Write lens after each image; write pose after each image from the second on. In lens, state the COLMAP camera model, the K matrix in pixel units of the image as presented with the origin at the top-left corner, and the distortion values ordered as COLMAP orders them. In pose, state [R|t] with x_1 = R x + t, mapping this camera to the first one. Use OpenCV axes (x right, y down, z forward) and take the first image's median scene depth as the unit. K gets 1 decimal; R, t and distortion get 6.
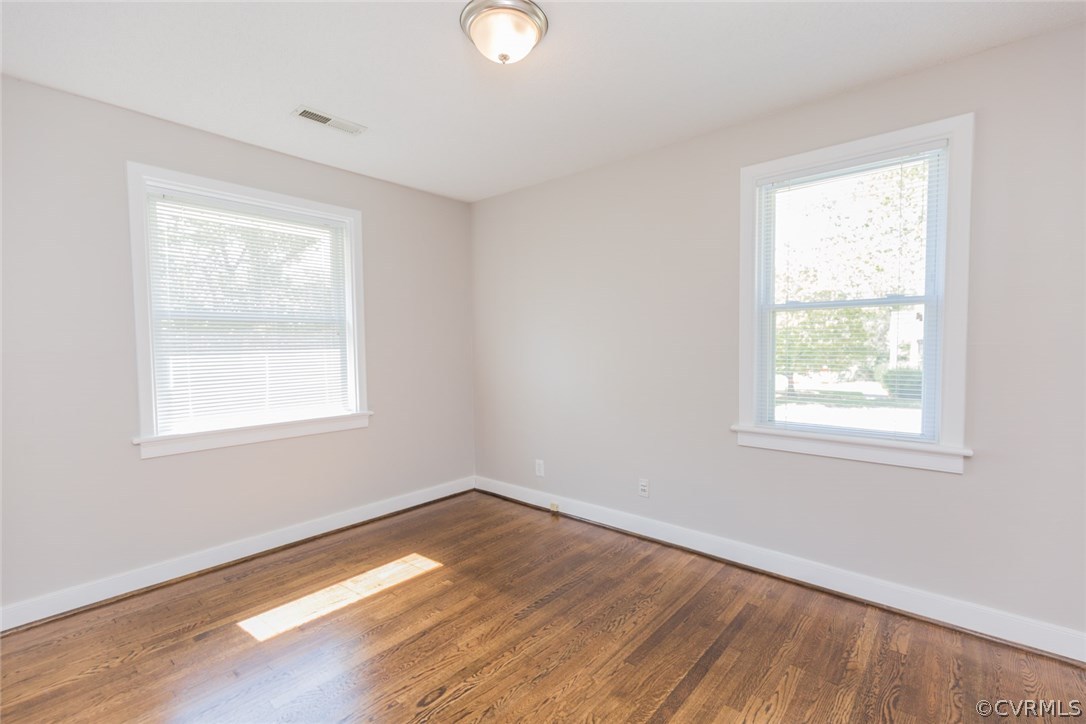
lens RADIAL K [[490.2, 0, 545.0], [0, 490.2, 362.9], [0, 0, 1]] dist [0.002359, -0.000423]
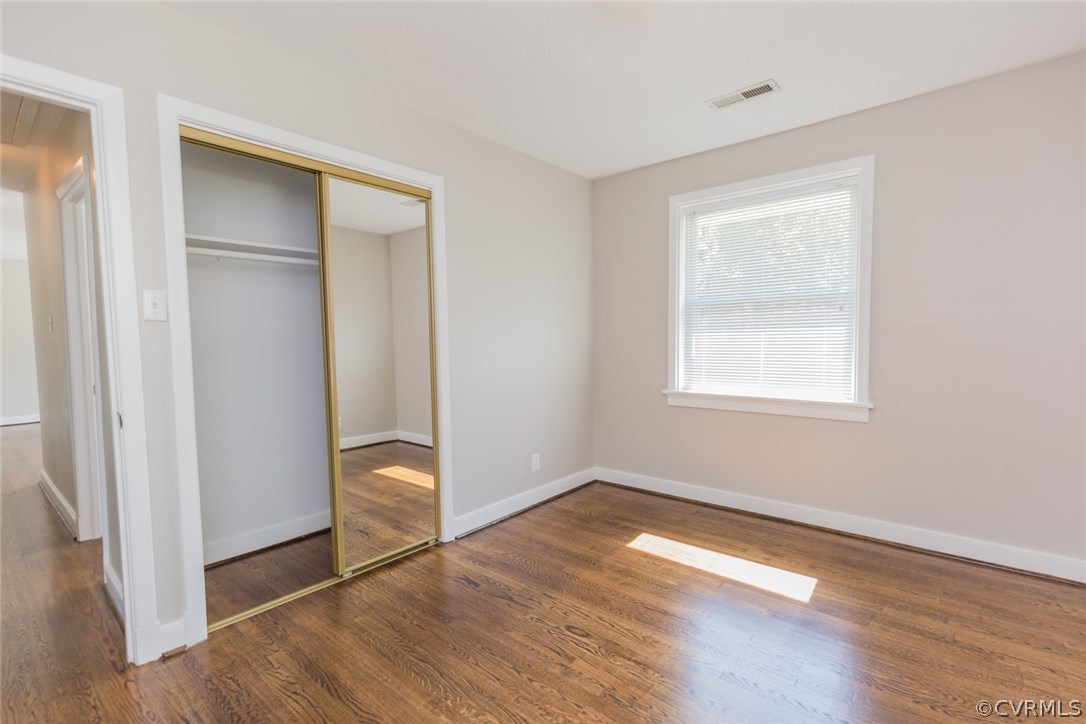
lens RADIAL K [[490.2, 0, 536.3], [0, 490.2, 364.4], [0, 0, 1]] dist [0.002359, -0.000423]
pose [[-0.004364, 0.066321, -0.997789, 0.669854], [-0.021298, 0.997566, 0.066399, -0.011592], [0.999764, 0.021541, -0.002941, 0.686763]]
